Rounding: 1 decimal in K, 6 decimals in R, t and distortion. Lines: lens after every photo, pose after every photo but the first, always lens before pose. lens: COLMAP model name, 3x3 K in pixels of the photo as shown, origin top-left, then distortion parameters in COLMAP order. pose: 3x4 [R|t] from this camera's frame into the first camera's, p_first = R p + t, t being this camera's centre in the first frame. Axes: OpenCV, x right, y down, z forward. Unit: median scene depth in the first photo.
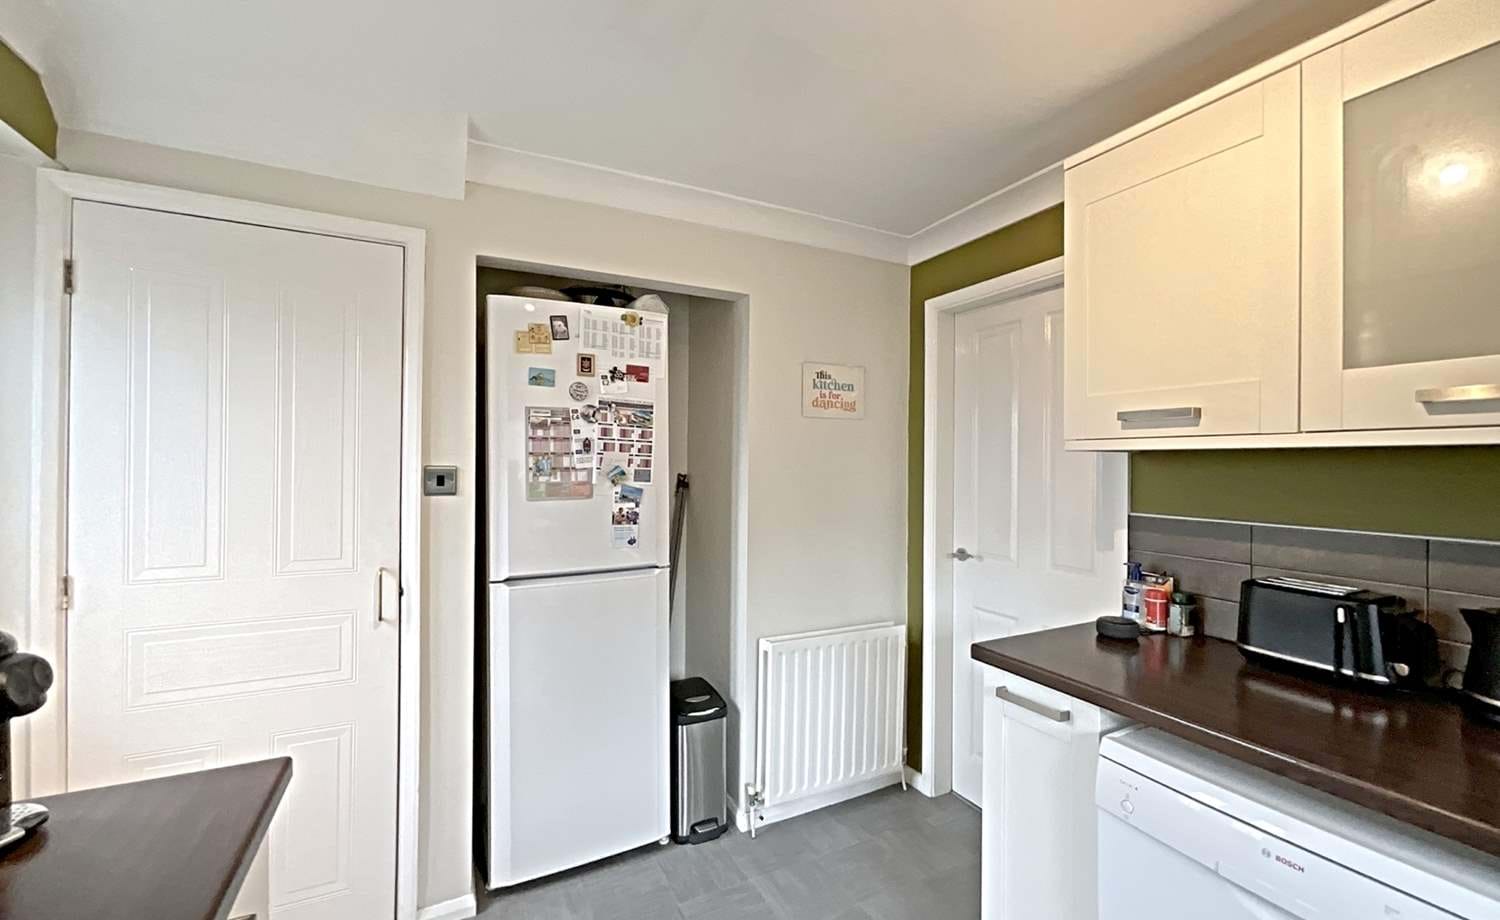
lens RADIAL K [[613.5, 0, 755.8], [0, 613.5, 457.6], [0, 0, 1]] dist [-0.000950, 0.000639]
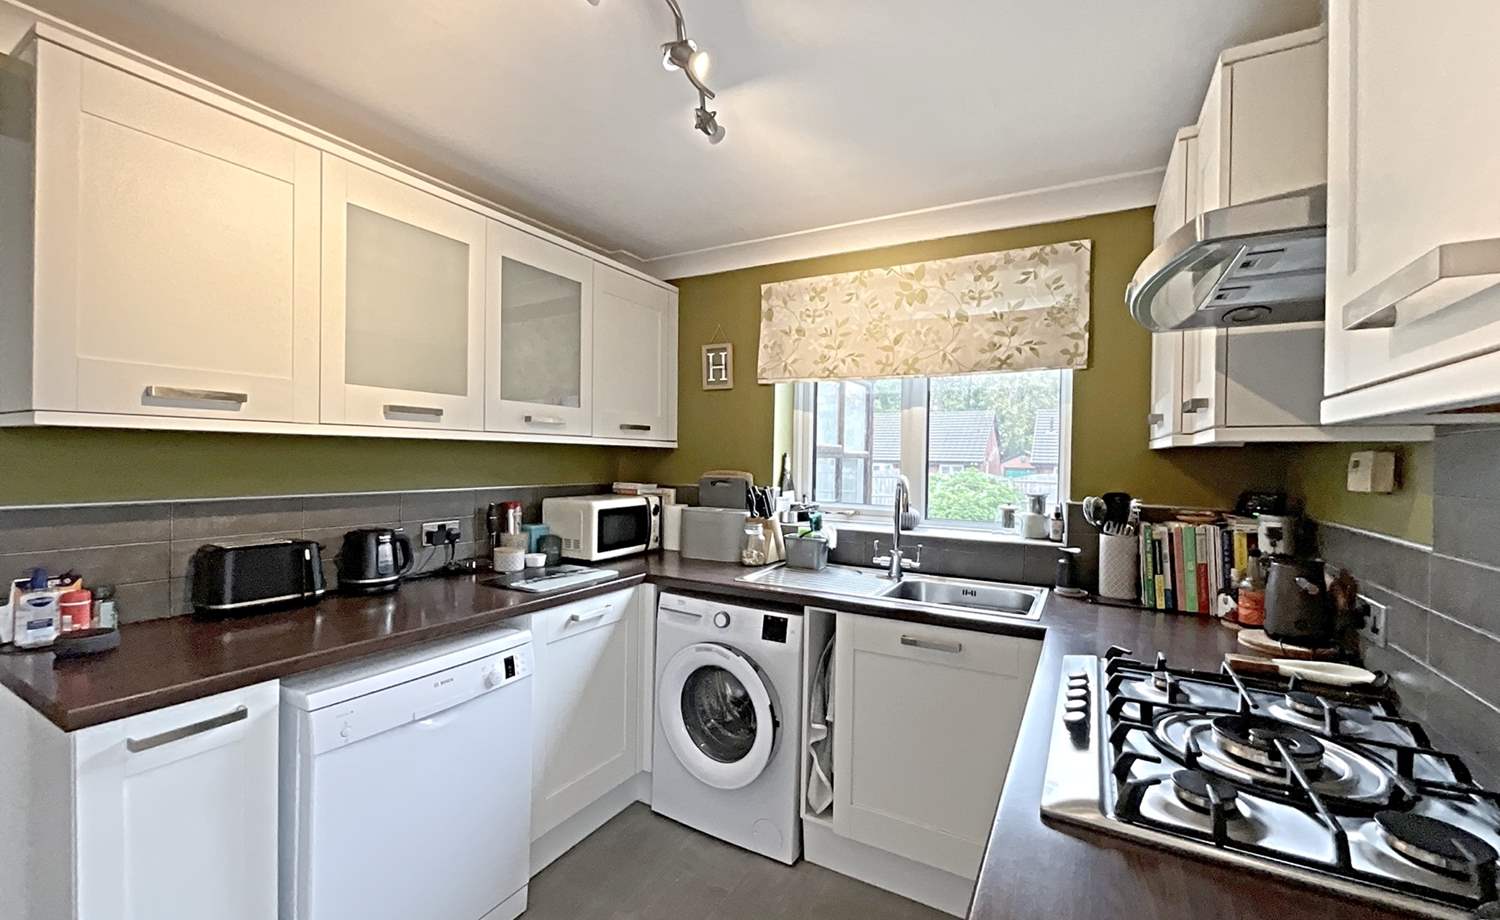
lens RADIAL K [[613.5, 0, 744.8], [0, 613.5, 460.3], [0, 0, 1]] dist [-0.000950, 0.000639]
pose [[-0.548649, -0.018658, 0.835845, -0.681117], [-0.019924, 0.999759, 0.009239, 0.010192], [-0.835816, -0.011585, -0.548888, 0.848132]]
